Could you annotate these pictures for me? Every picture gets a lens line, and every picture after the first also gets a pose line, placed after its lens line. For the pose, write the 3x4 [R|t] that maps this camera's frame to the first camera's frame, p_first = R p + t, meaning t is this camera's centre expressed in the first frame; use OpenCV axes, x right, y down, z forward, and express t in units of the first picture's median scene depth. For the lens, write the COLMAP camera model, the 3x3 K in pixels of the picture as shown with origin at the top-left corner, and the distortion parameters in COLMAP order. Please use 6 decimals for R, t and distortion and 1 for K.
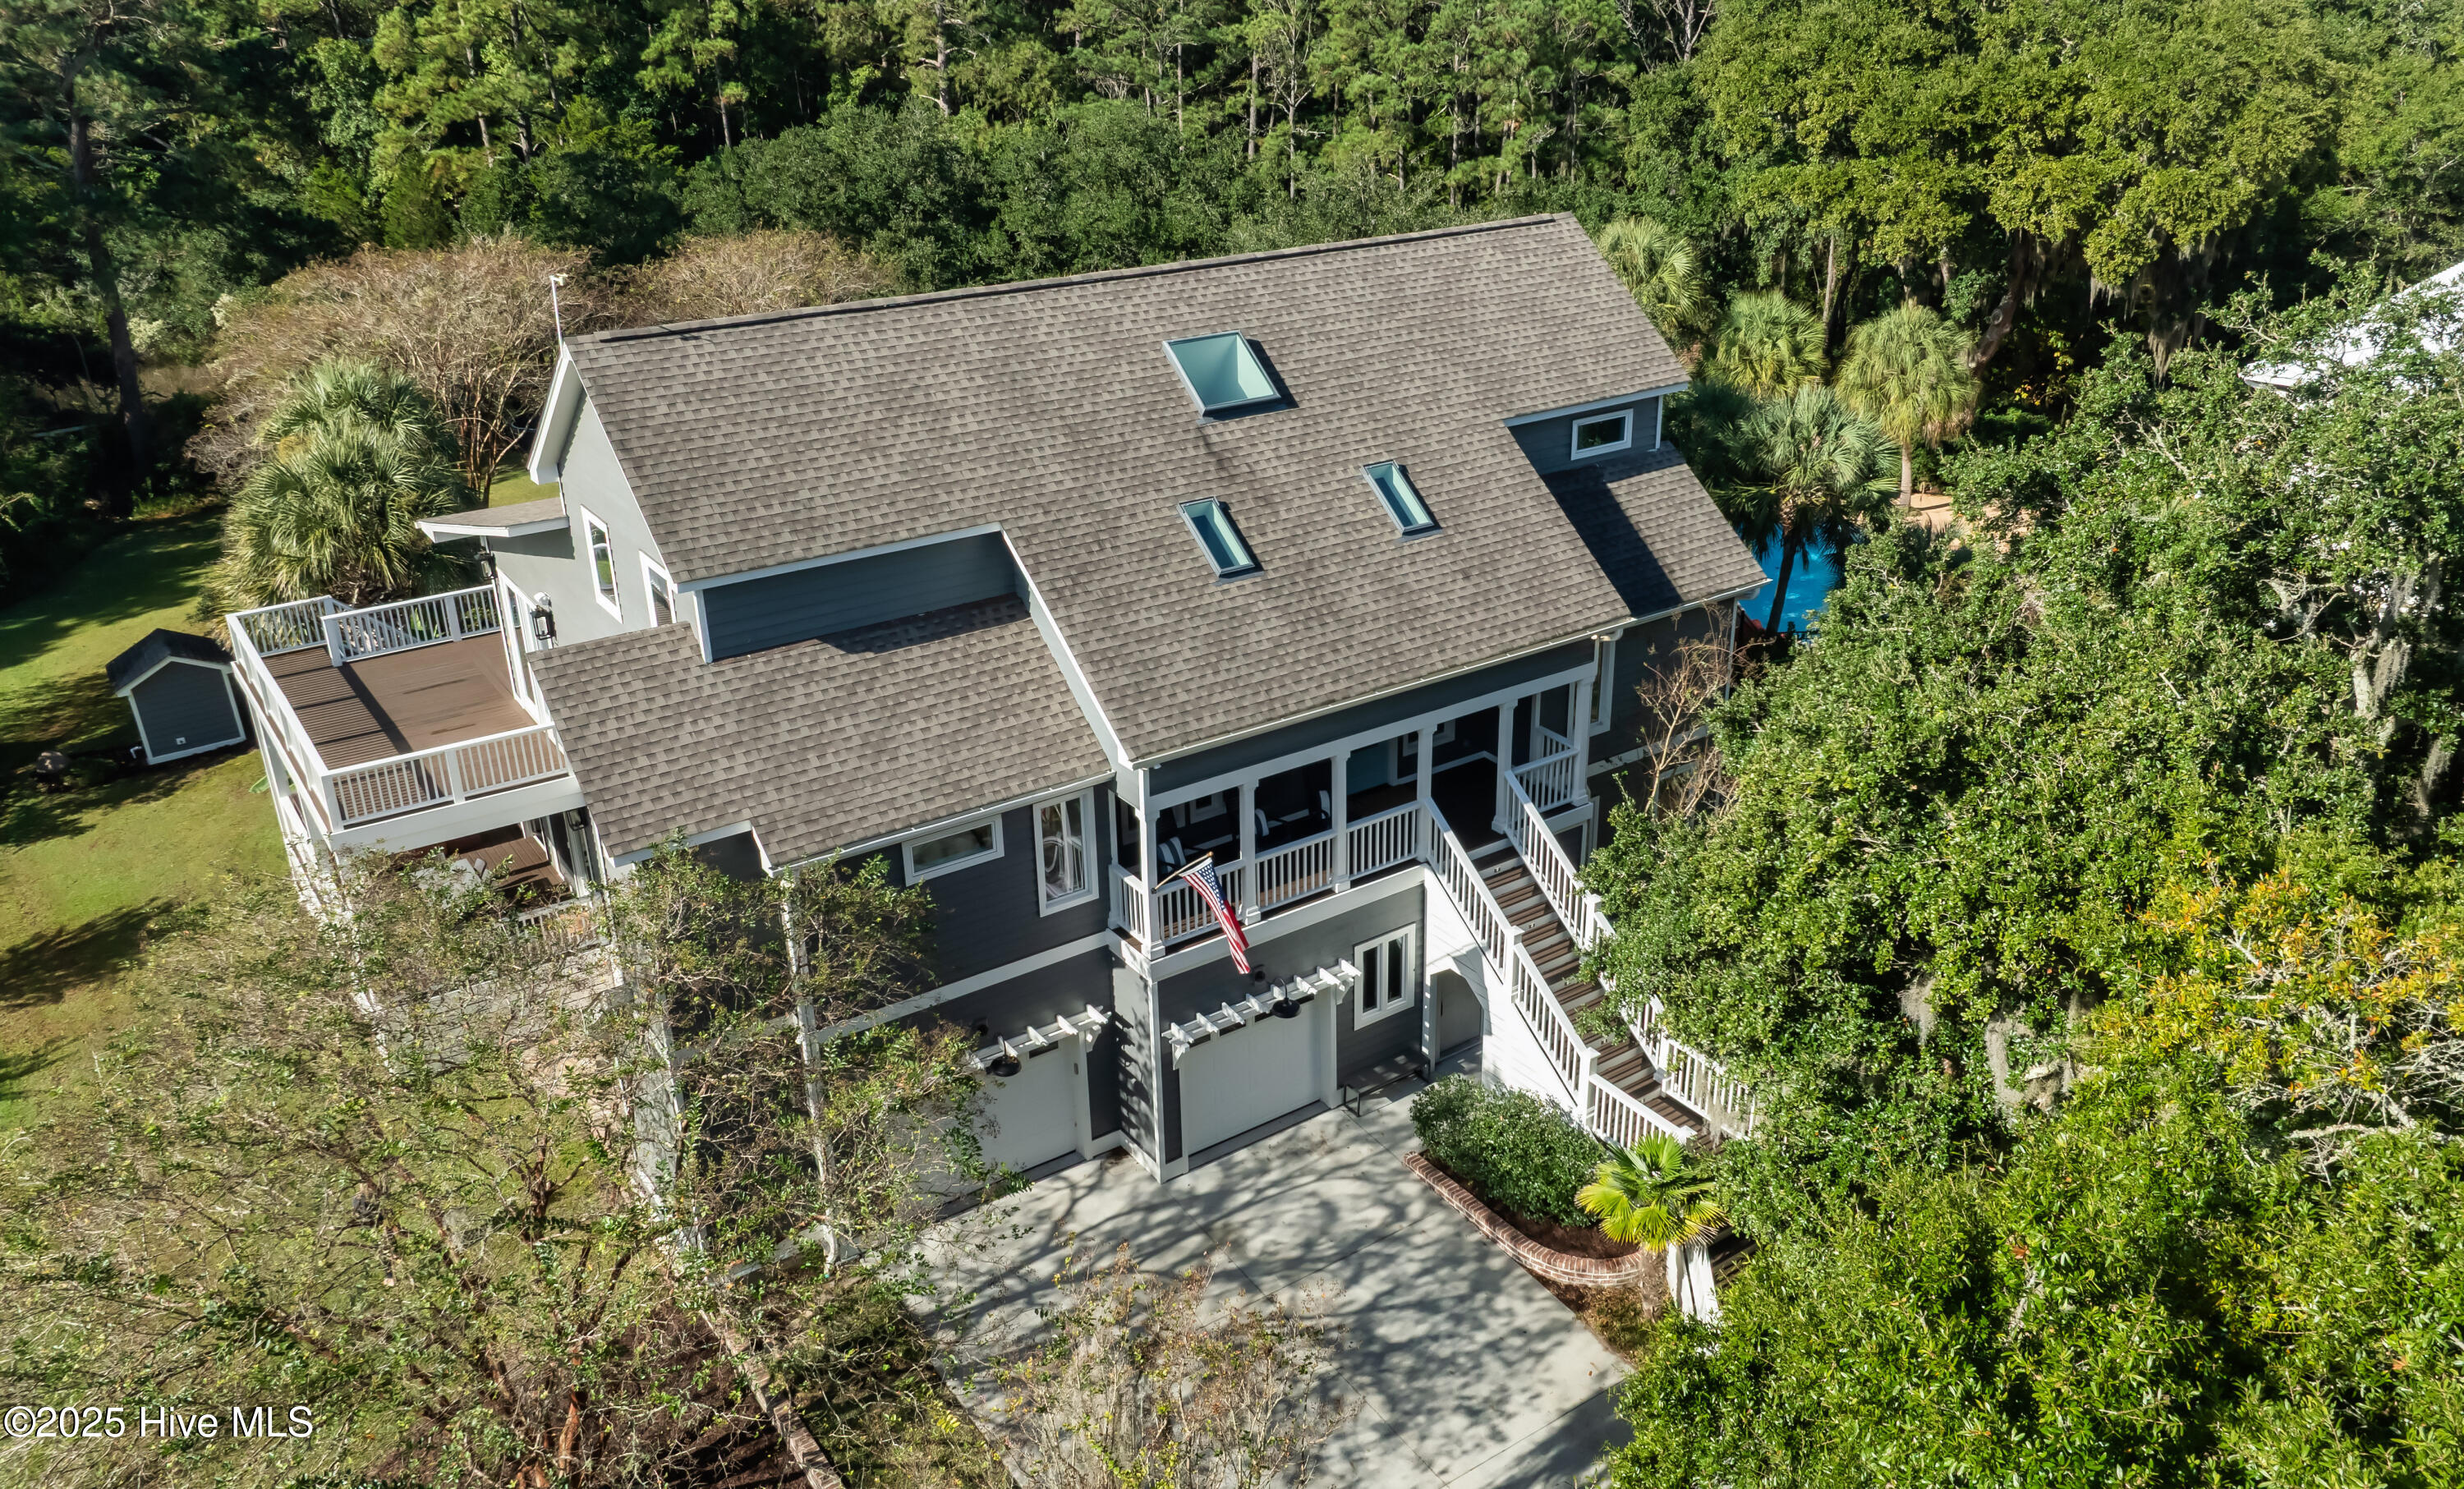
lens RADIAL K [[1849.2, 0, 1255.7], [0, 1849.2, 747.4], [0, 0, 1]] dist [-0.006886, 0.002974]
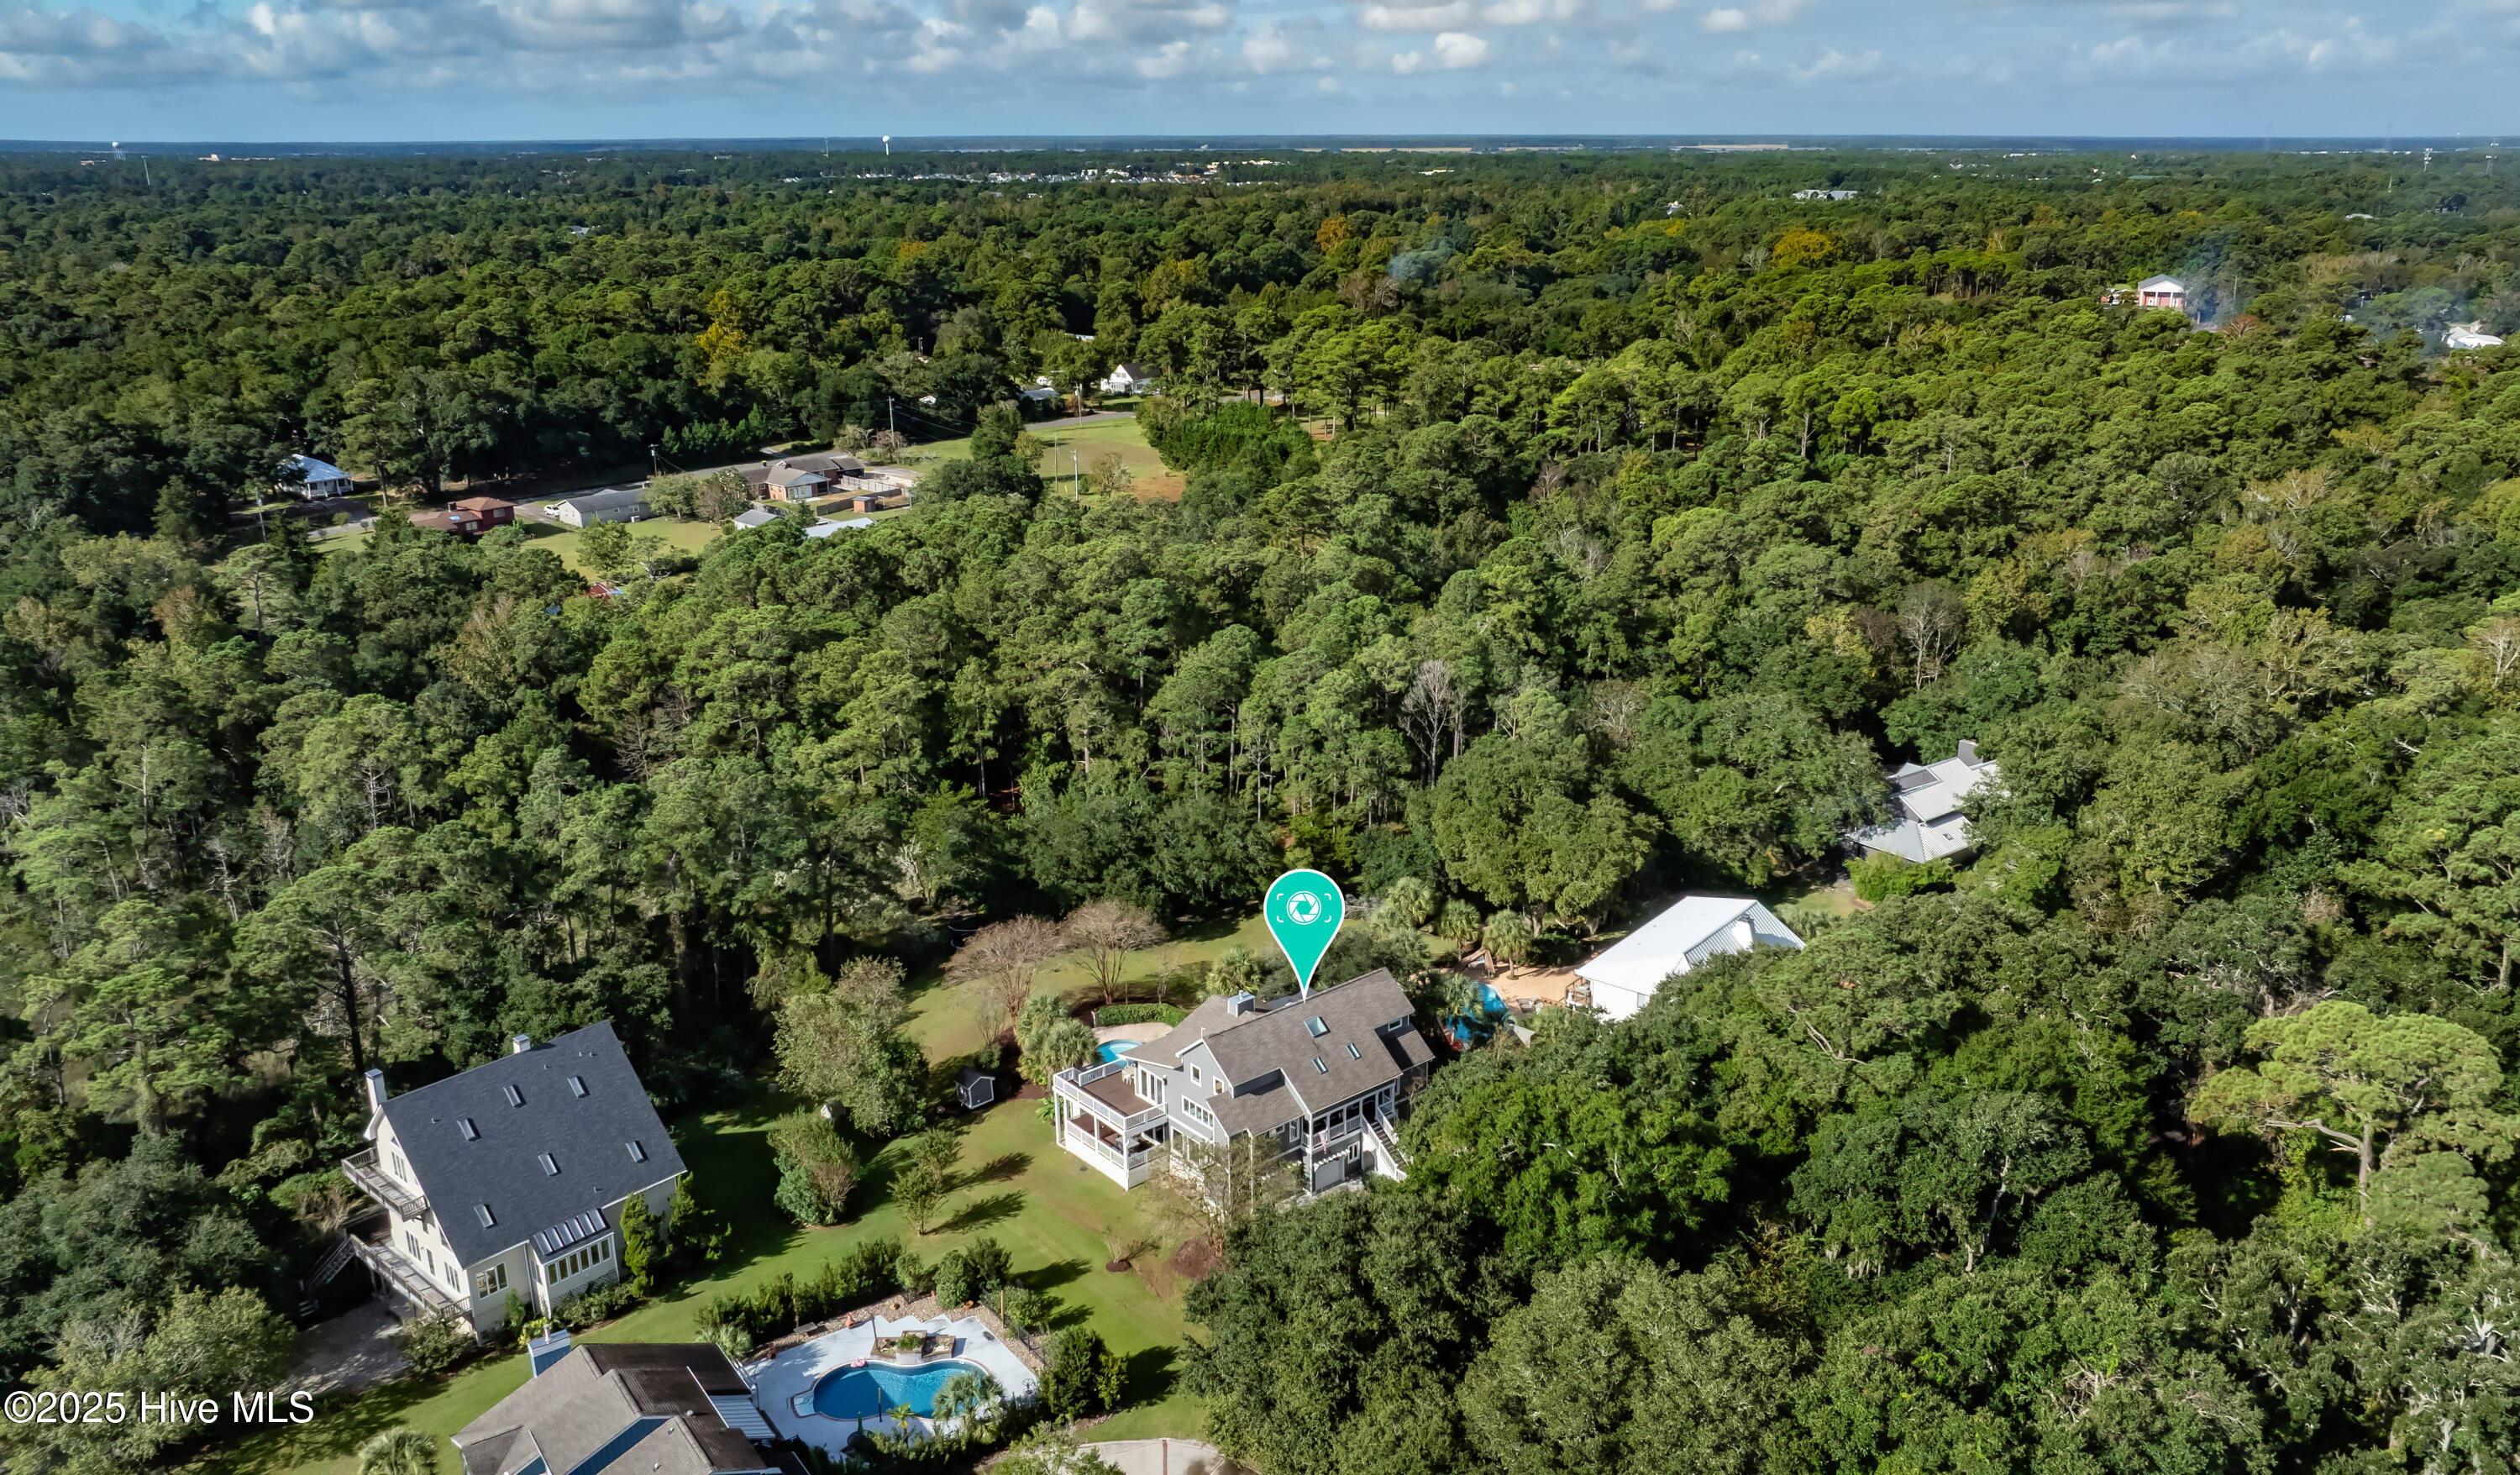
lens RADIAL K [[1782.5, 0, 1260.0], [0, 1782.5, 737.5], [0, 0, 1]] dist [-0.001484, -0.000574]
pose [[0.995817, -0.023535, 0.088290, -0.543731], [0.034795, 0.991132, -0.128241, -0.351223], [-0.084489, 0.130776, 0.987805, -3.602600]]
